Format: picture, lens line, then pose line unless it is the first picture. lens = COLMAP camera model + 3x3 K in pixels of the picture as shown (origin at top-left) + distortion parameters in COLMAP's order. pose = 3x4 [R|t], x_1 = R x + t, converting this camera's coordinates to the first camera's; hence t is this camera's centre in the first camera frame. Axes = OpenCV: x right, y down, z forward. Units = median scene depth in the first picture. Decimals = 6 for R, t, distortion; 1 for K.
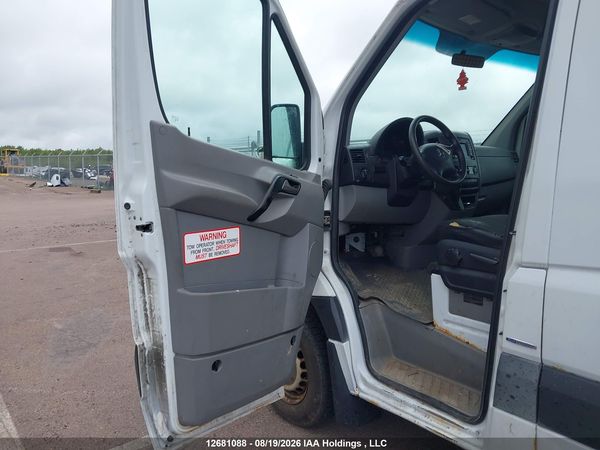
lens RADIAL K [[450.3, 0, 300.0], [0, 450.3, 225.0], [0, 0, 1]] dist [0.006804, -0.002024]
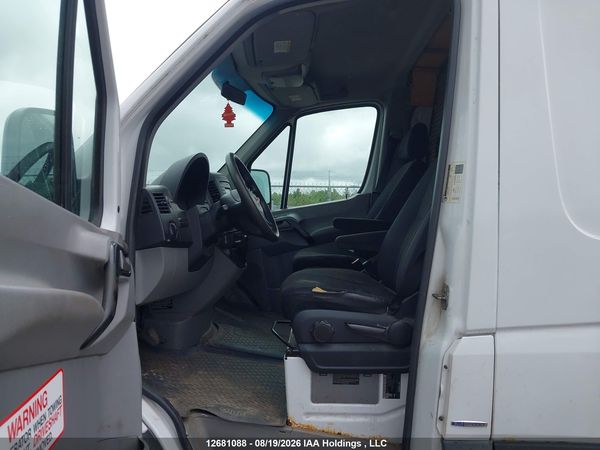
lens RADIAL K [[450.3, 0, 300.0], [0, 450.3, 225.0], [0, 0, 1]] dist [0.006804, -0.002024]
pose [[0.660925, -0.025900, 0.750005, -0.265036], [0.093998, 0.994391, -0.048493, -0.077583], [-0.744542, 0.102549, 0.659652, 0.462848]]
